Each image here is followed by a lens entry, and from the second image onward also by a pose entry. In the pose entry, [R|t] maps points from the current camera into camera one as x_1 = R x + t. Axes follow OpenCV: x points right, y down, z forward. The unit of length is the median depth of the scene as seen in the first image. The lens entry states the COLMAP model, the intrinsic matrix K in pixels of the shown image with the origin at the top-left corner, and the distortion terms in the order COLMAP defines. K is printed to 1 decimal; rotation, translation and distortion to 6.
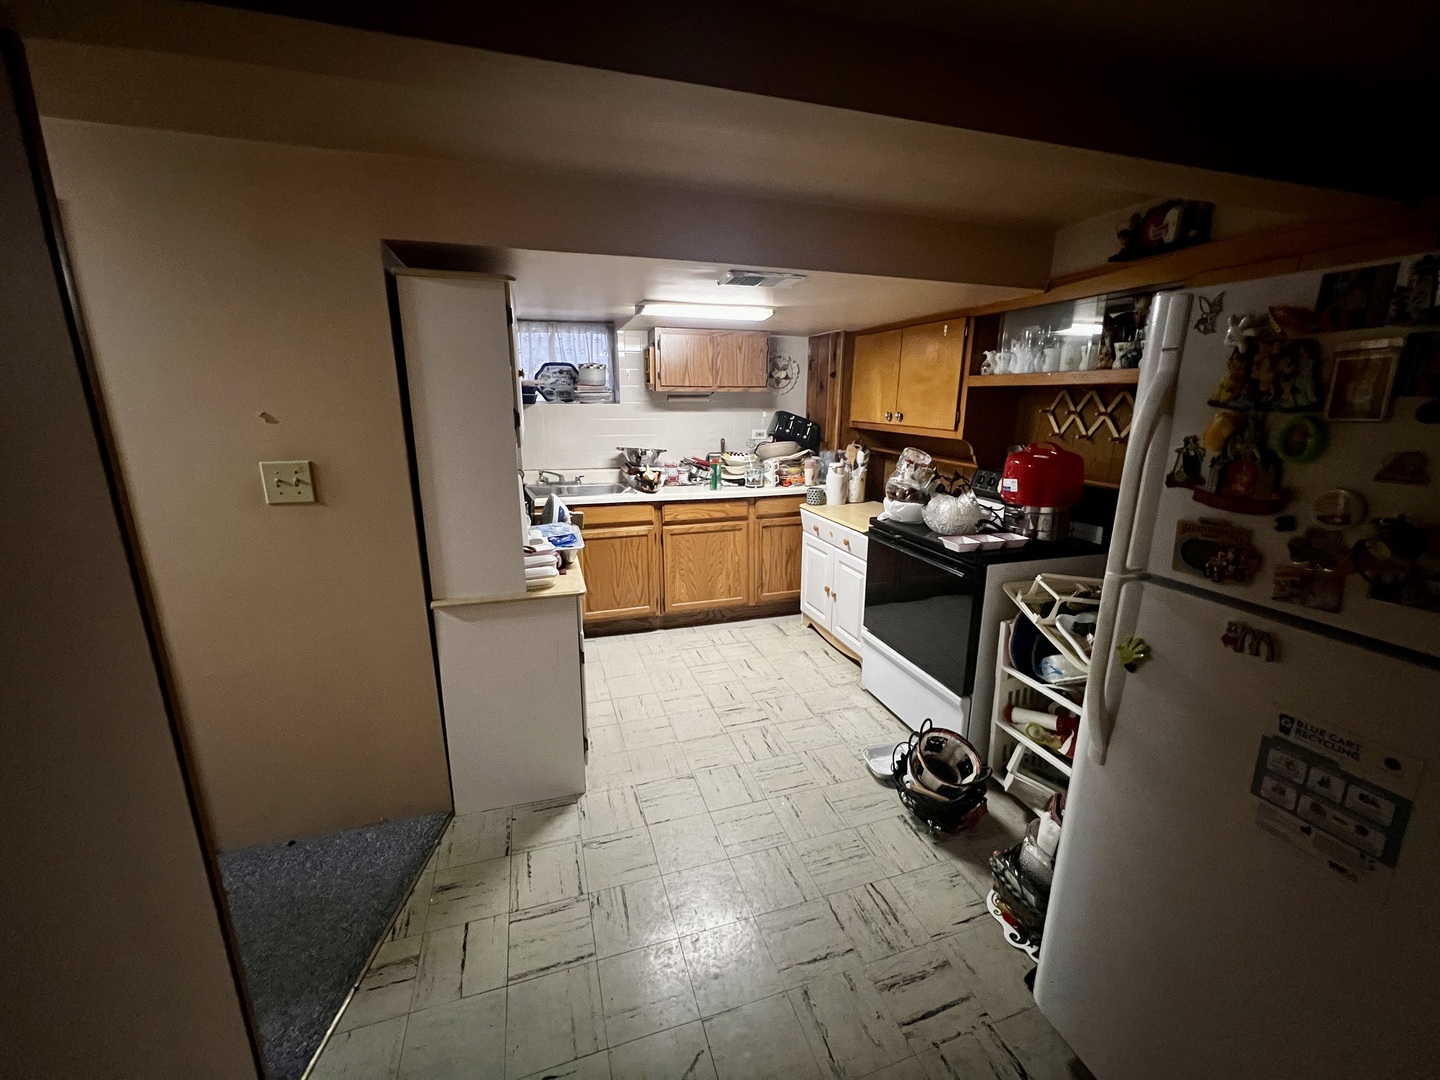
lens RADIAL K [[577.8, 0, 720.5], [0, 577.8, 538.0], [0, 0, 1]] dist [-0.000130, 0.000350]
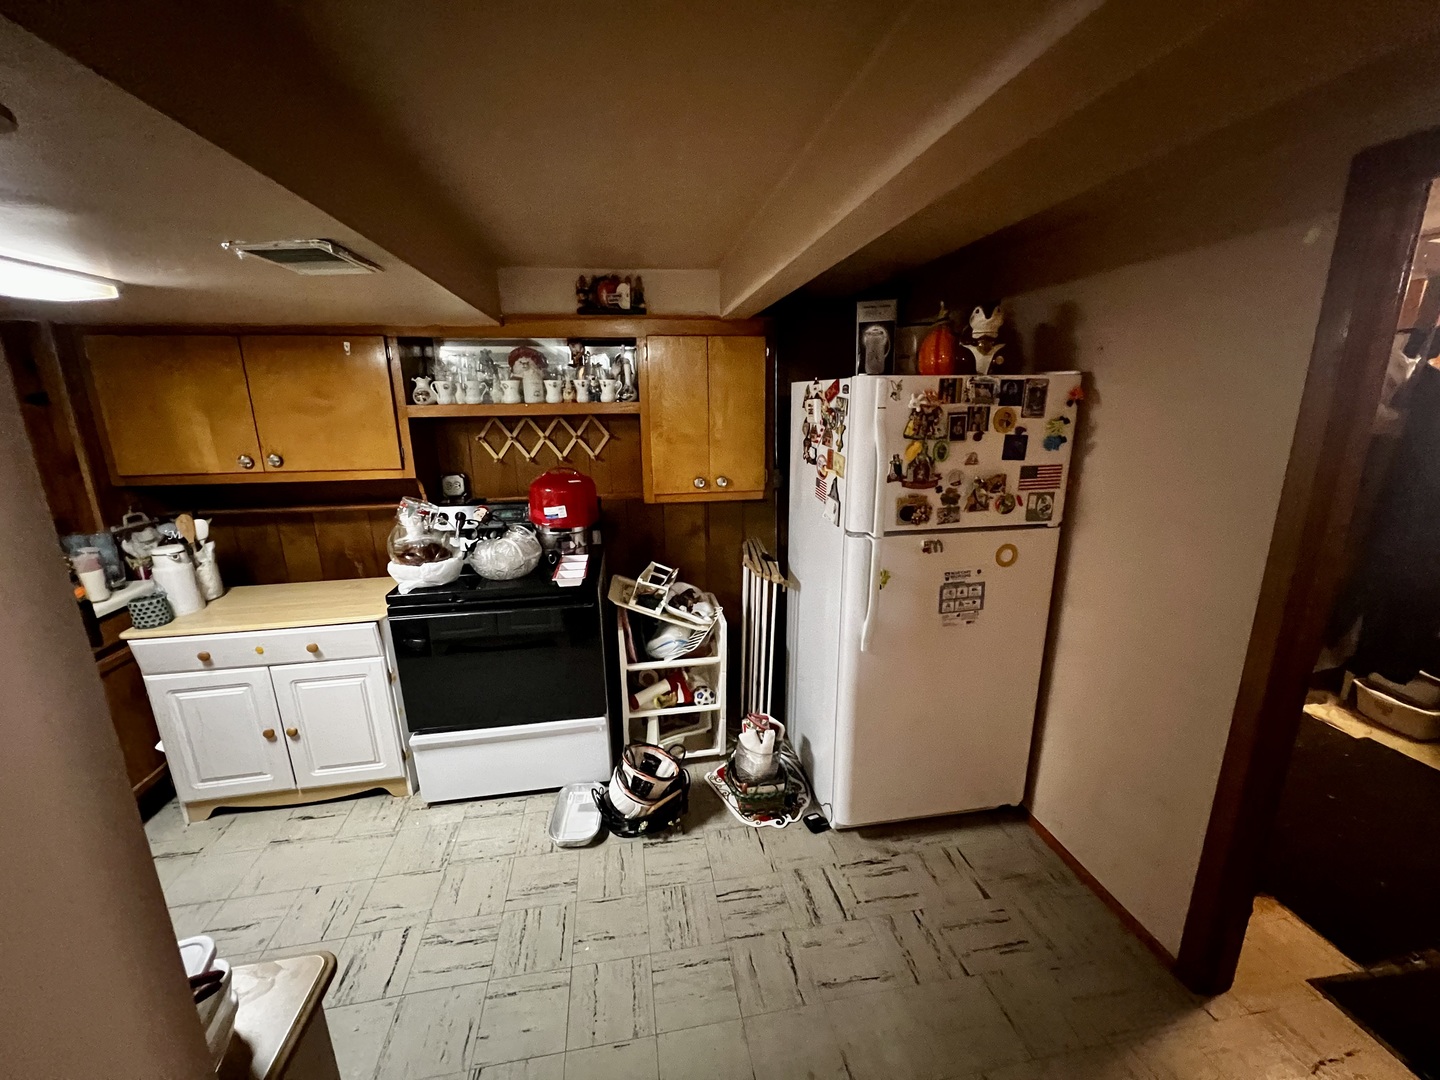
lens RADIAL K [[577.8, 0, 719.9], [0, 577.8, 539.5], [0, 0, 1]] dist [-0.000130, 0.000350]
pose [[0.136250, -0.247638, 0.959224, -0.538905], [0.250332, 0.945438, 0.208522, -0.215297], [-0.958525, 0.211714, 0.190807, 0.600040]]
